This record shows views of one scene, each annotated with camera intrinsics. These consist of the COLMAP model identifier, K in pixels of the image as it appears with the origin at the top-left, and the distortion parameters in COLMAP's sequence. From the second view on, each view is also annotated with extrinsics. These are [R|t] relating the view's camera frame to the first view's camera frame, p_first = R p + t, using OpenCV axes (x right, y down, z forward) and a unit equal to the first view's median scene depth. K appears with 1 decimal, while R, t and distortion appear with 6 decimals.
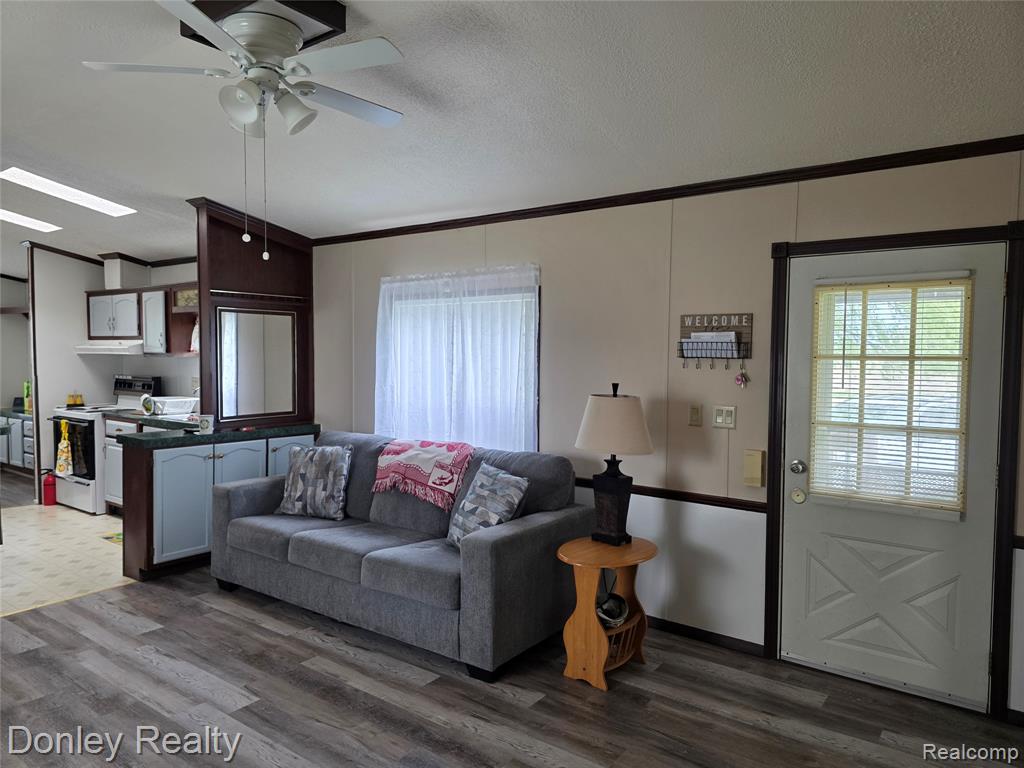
lens RADIAL K [[689.1, 0, 506.0], [0, 689.1, 384.3], [0, 0, 1]] dist [0.069544, -0.063085]
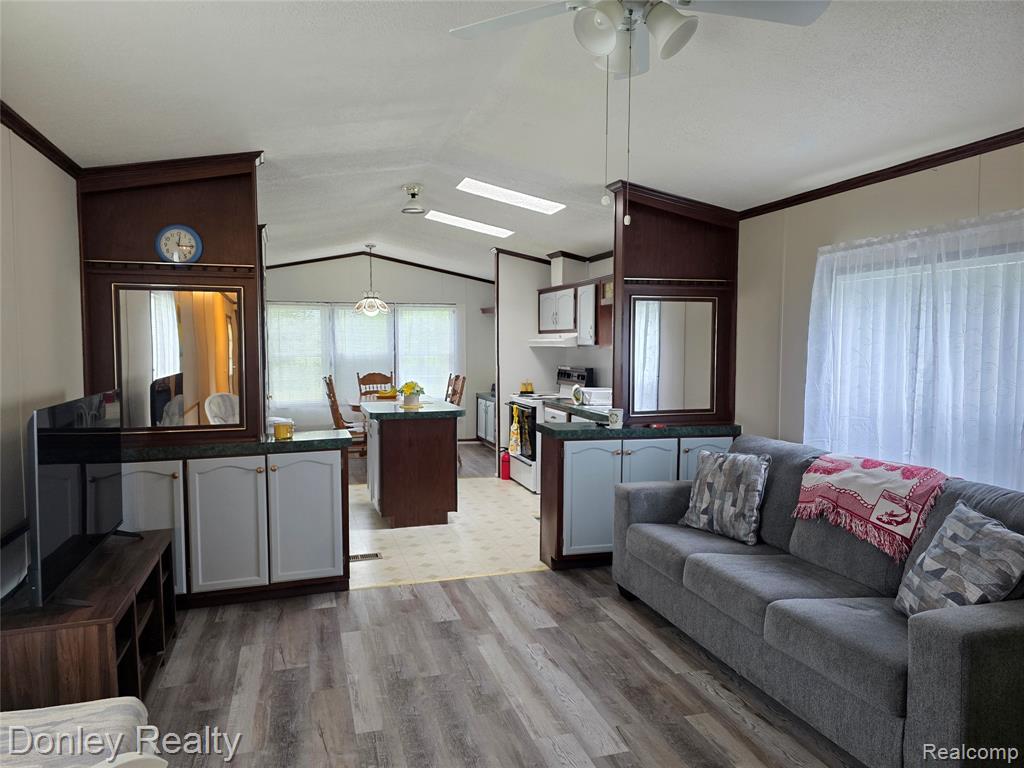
lens RADIAL K [[689.1, 0, 506.0], [0, 689.1, 384.3], [0, 0, 1]] dist [0.069544, -0.063085]
pose [[0.803951, 0.029782, -0.593949, 0.012975], [-0.023180, 0.999556, 0.018745, -0.004479], [0.594243, -0.001302, 0.804284, 0.158636]]
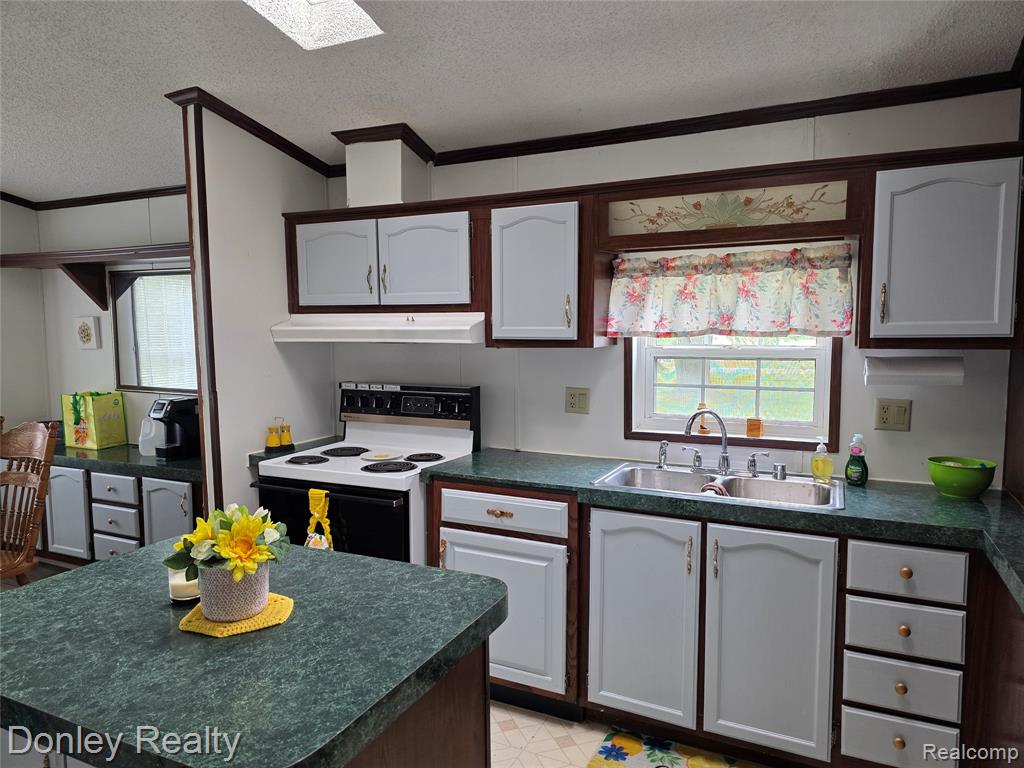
lens RADIAL K [[689.1, 0, 506.0], [0, 689.1, 384.3], [0, 0, 1]] dist [0.069544, -0.063085]
pose [[0.982375, -0.031311, 0.184279, -0.867183], [0.023276, 0.998688, 0.045610, -0.051905], [-0.185465, -0.040517, 0.981815, 0.788223]]
